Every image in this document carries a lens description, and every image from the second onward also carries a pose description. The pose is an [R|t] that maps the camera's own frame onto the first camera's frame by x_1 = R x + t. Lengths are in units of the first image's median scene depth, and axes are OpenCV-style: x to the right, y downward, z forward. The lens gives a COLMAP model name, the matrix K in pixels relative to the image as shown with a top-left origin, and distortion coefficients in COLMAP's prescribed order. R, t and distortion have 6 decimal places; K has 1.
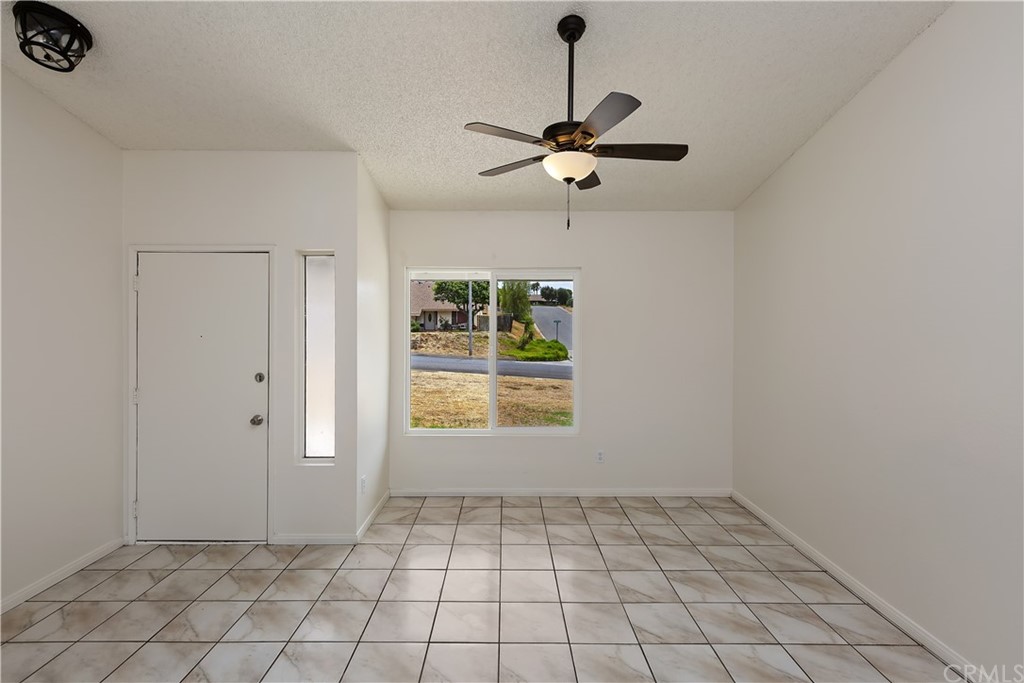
lens RADIAL K [[469.5, 0, 512.0], [0, 469.5, 326.6], [0, 0, 1]] dist [0.001397, 0.000467]
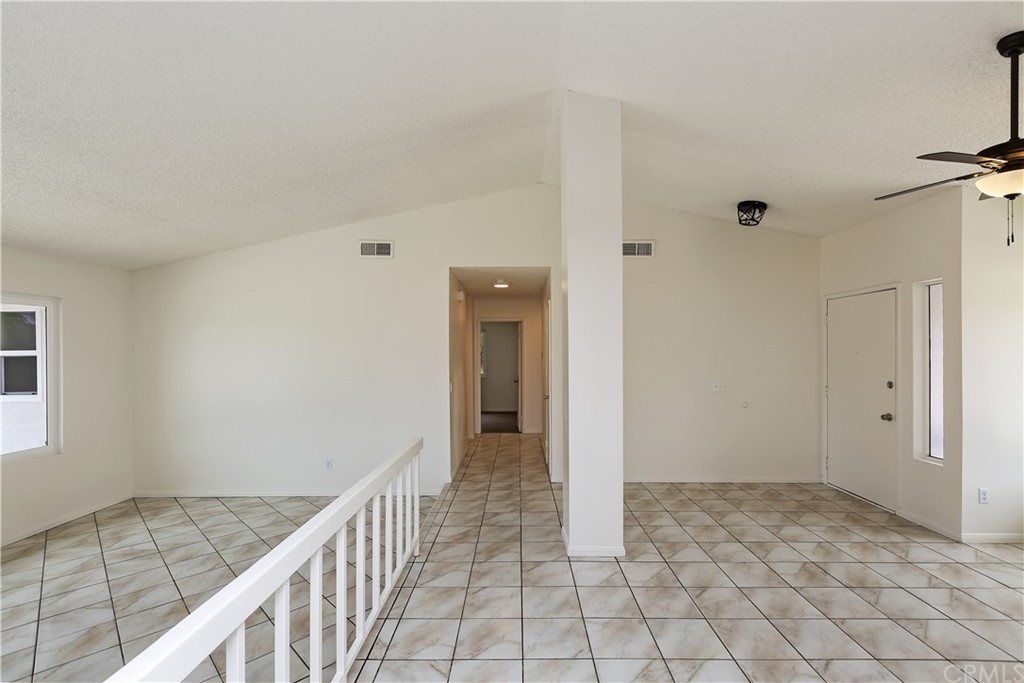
lens RADIAL K [[467.5, 0, 513.1], [0, 467.5, 346.8], [0, 0, 1]] dist [0.003034, 0.000143]
pose [[-0.012329, -0.012699, -0.999843, 0.804154], [0.003881, 0.999911, -0.012748, 0.014768], [0.999916, -0.004037, -0.012279, -0.034330]]
